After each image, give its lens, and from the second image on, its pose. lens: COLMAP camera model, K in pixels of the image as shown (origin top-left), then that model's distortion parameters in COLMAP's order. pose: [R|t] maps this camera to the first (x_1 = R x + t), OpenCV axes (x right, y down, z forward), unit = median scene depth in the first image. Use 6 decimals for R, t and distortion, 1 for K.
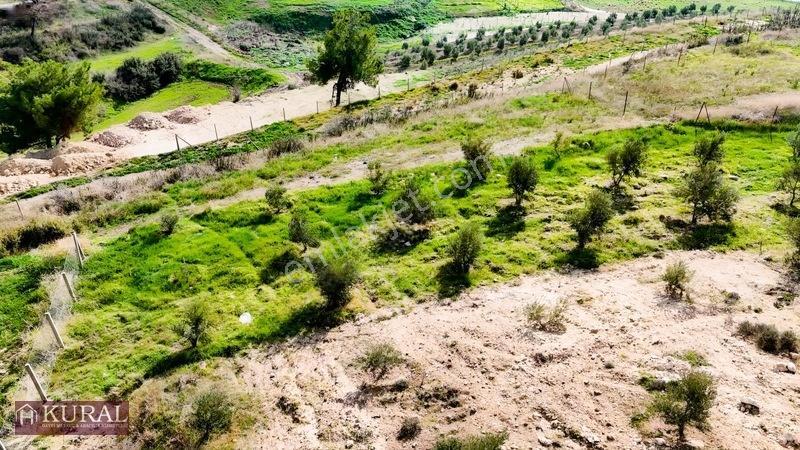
lens RADIAL K [[588.6, 0, 403.0], [0, 588.6, 224.2], [0, 0, 1]] dist [0.078259, -0.076230]
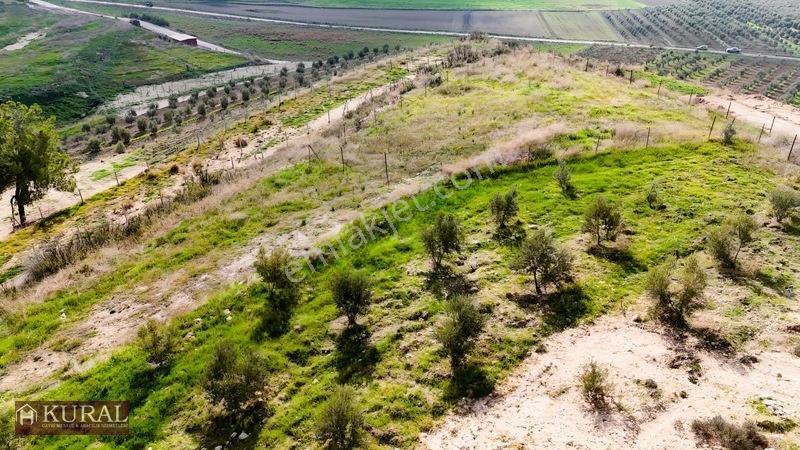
lens RADIAL K [[588.6, 0, 403.0], [0, 588.6, 224.2], [0, 0, 1]] dist [0.078259, -0.076230]
pose [[0.863301, -0.245076, 0.441191, -0.051430], [0.277601, 0.960649, -0.009569, -0.097176], [-0.421484, 0.130737, 0.897362, 0.149560]]
